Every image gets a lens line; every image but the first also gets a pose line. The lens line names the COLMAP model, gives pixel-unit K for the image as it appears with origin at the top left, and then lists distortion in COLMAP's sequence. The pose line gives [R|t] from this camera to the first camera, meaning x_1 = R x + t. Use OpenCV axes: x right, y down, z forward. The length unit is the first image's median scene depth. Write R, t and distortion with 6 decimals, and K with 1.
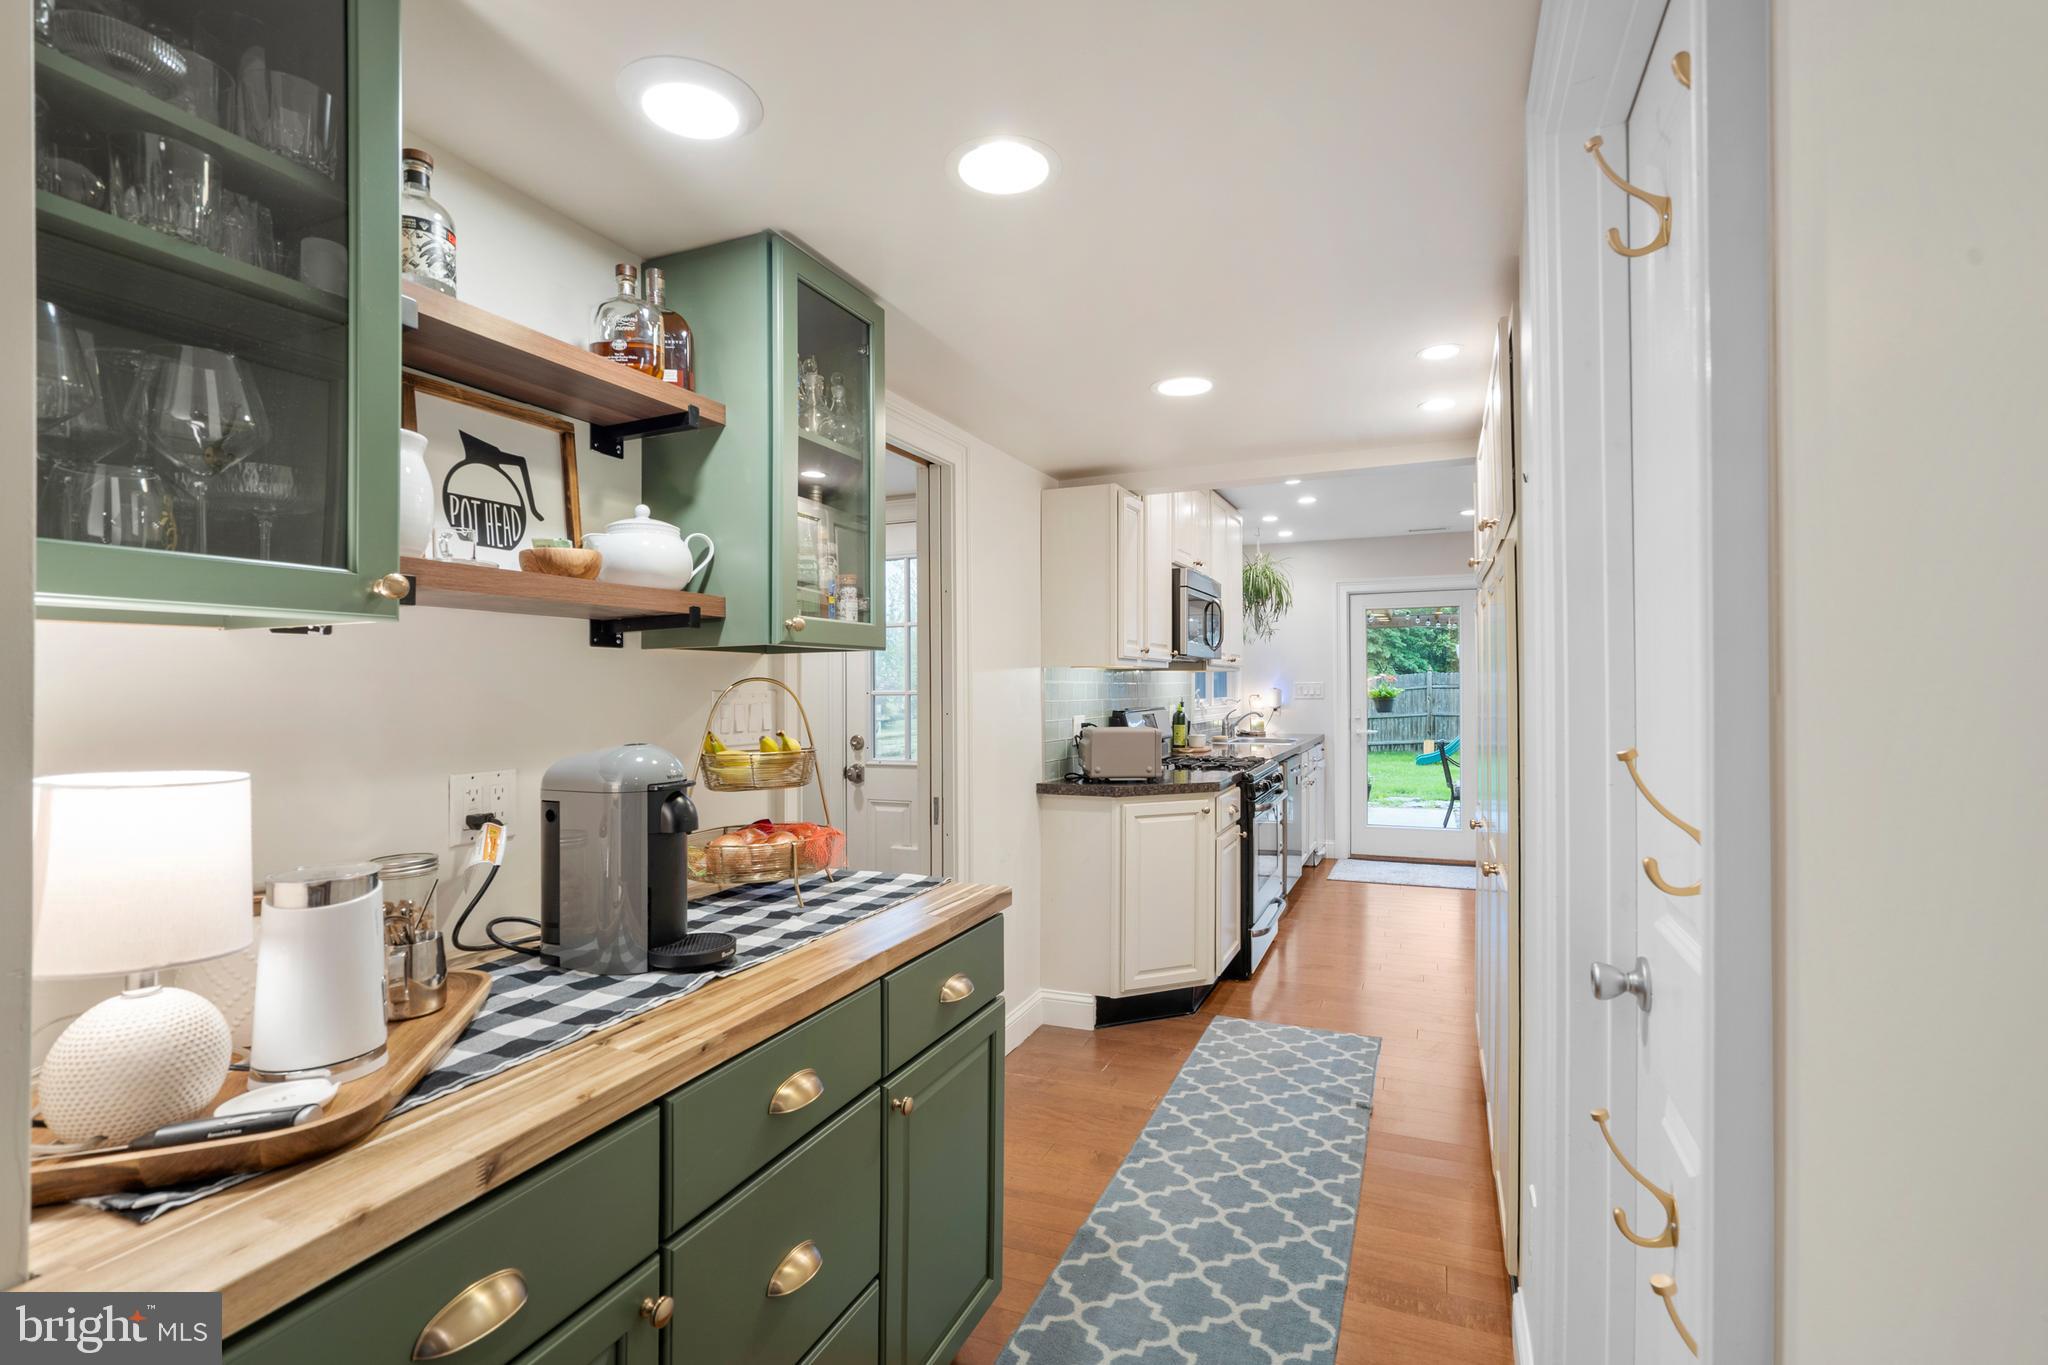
lens RADIAL K [[950.5, 0, 1036.7], [0, 950.5, 663.8], [0, 0, 1]] dist [0.003115, 0.008716]
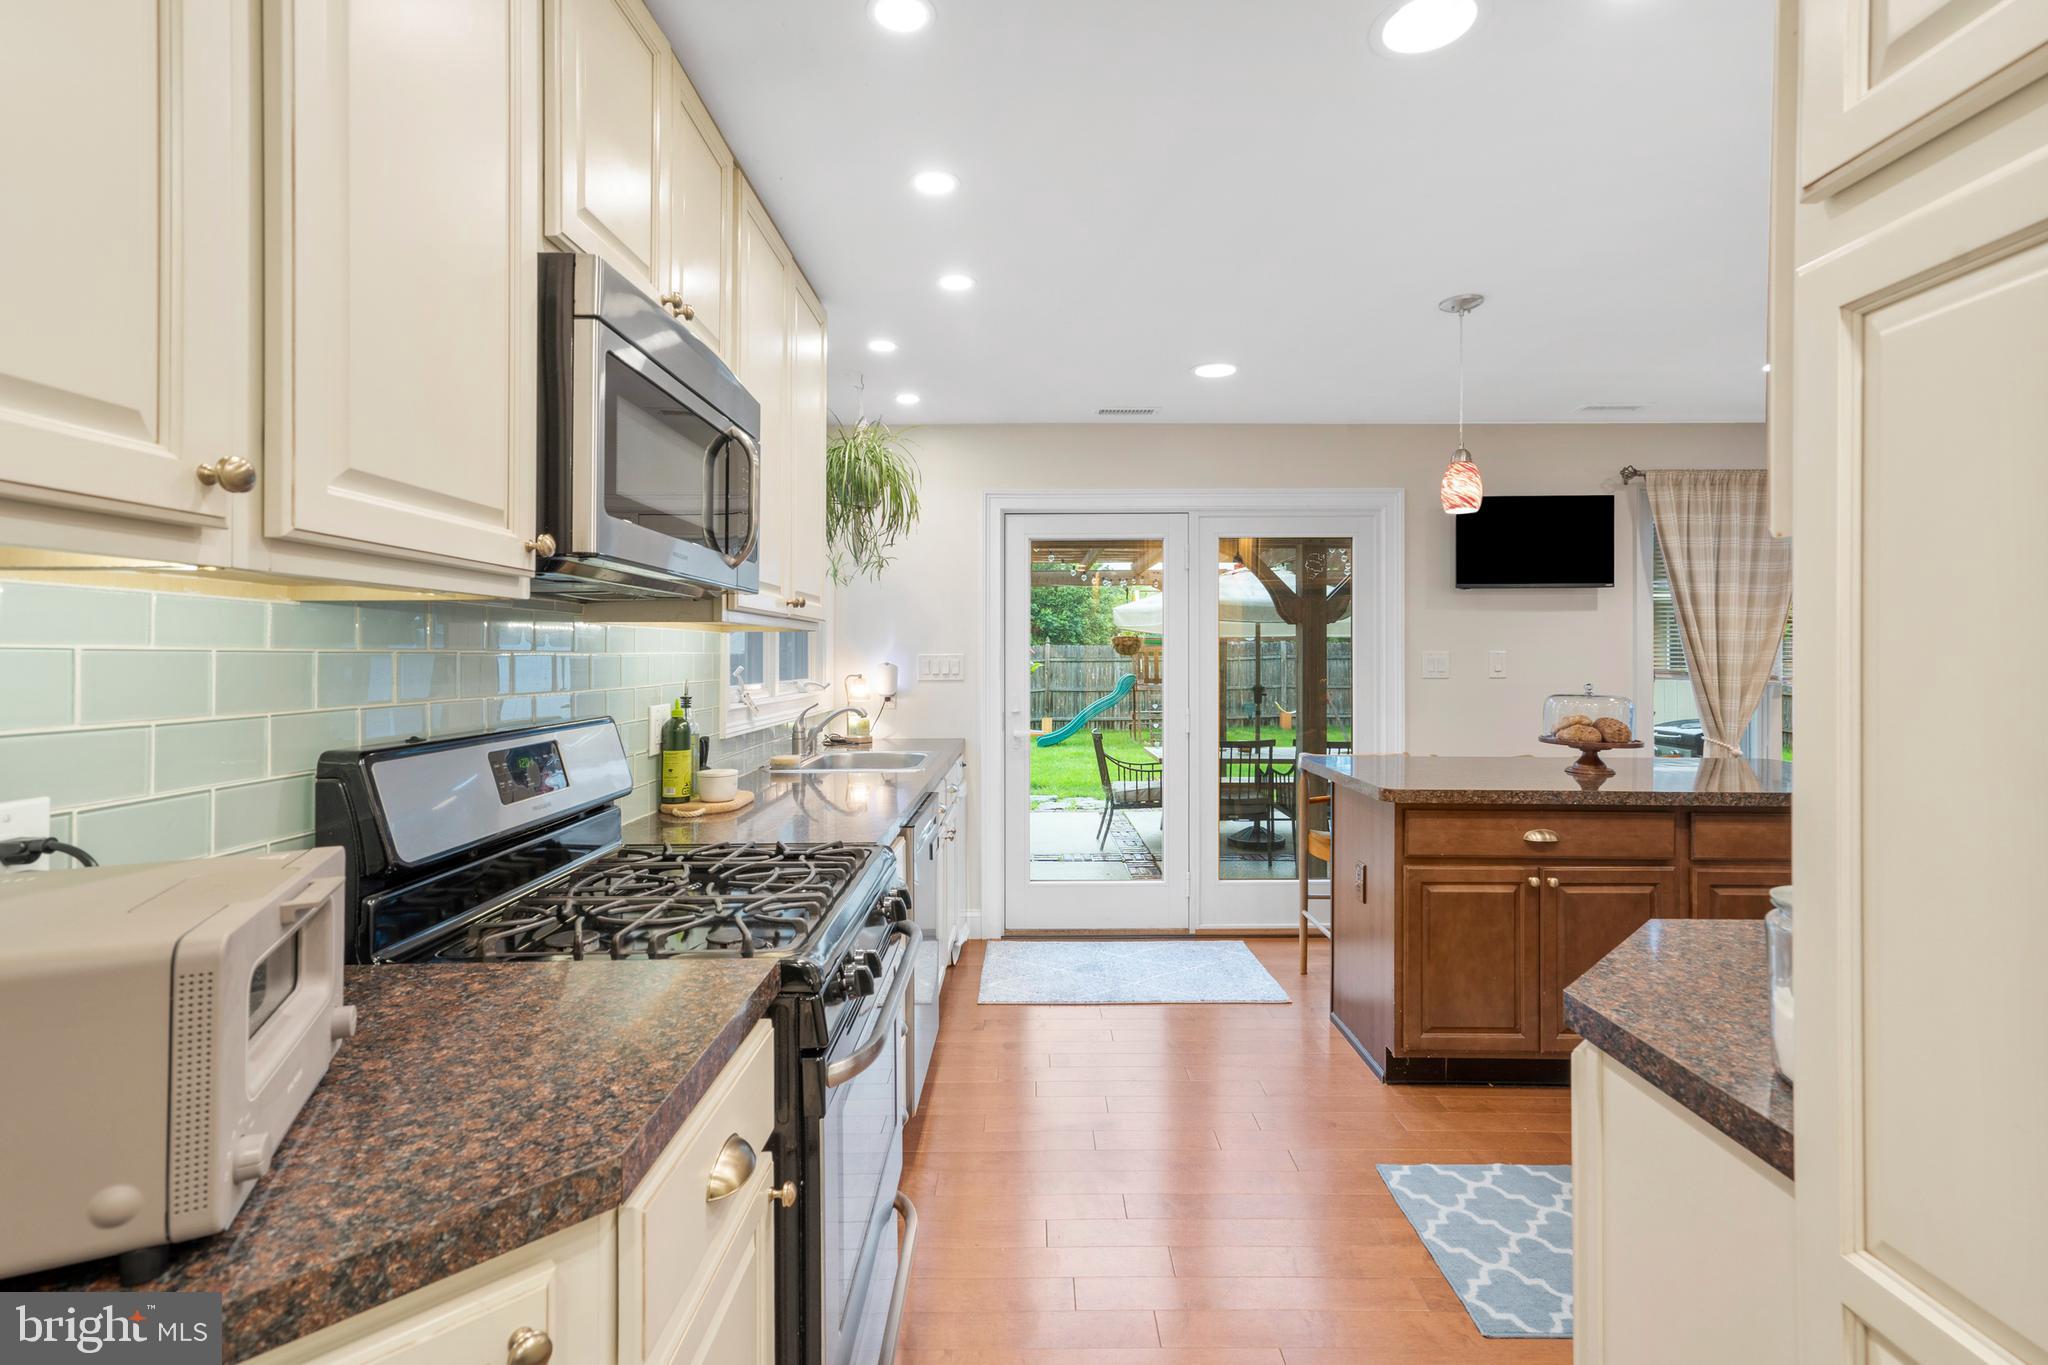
lens RADIAL K [[950.5, 0, 1033.1], [0, 950.5, 666.8], [0, 0, 1]] dist [0.003115, 0.008716]
pose [[0.920667, -0.002389, 0.390342, 0.157644], [-0.010318, 0.999483, 0.030454, 0.013110], [-0.390213, -0.032066, 0.920166, 0.644562]]
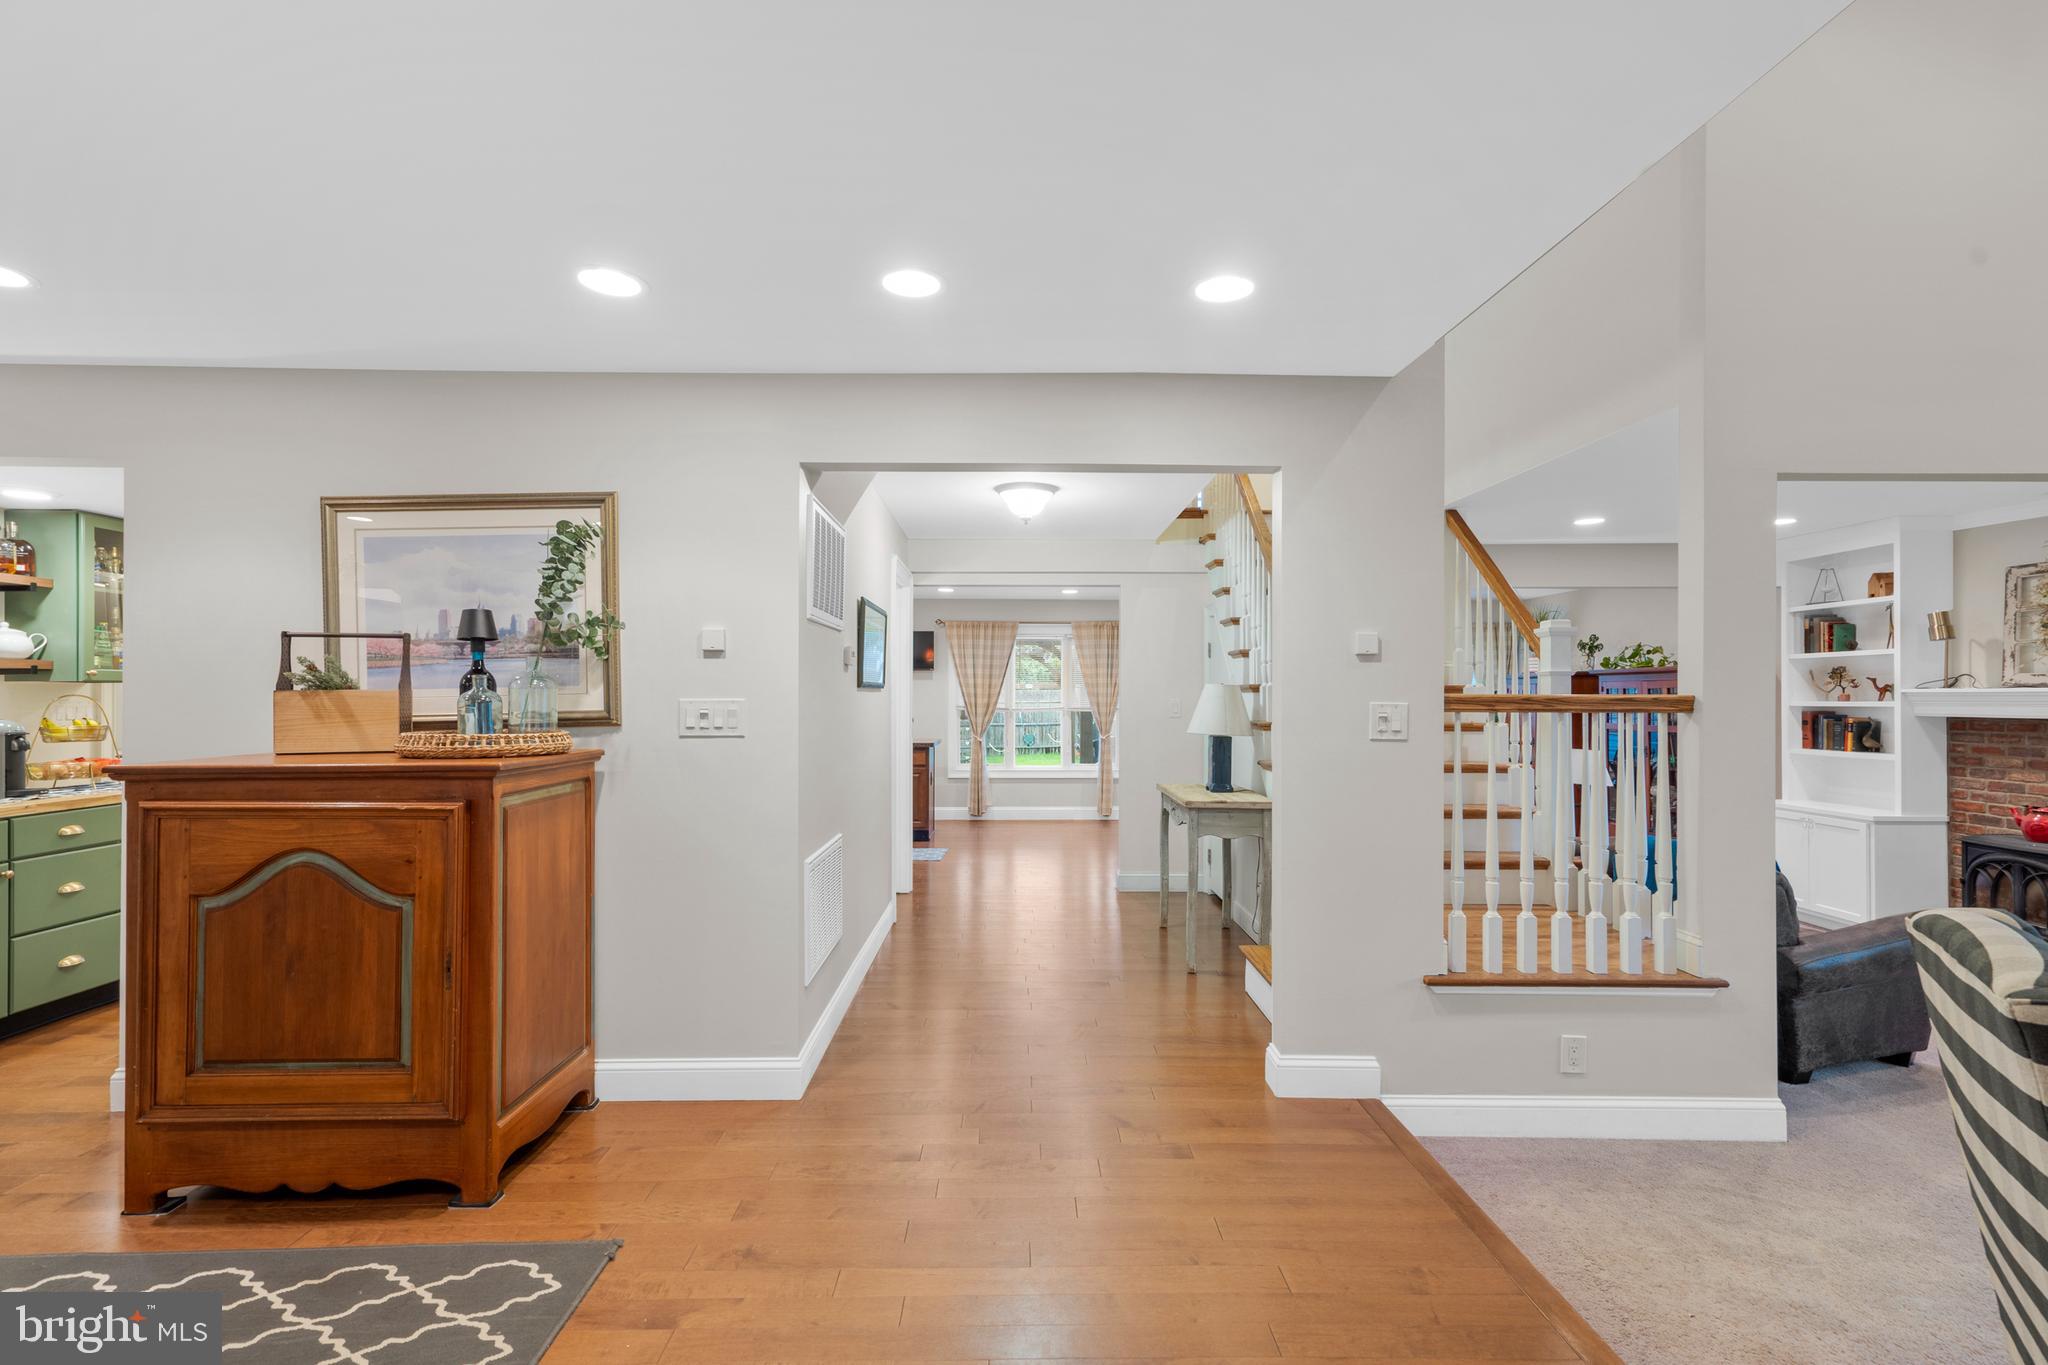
lens RADIAL K [[950.5, 0, 1016.5], [0, 950.5, 692.3], [0, 0, 1]] dist [0.003115, 0.008716]
pose [[0.918613, 0.006733, 0.395101, 0.375808], [-0.012864, 0.999834, 0.012872, -0.021475], [-0.394949, -0.016907, 0.918547, -0.868136]]
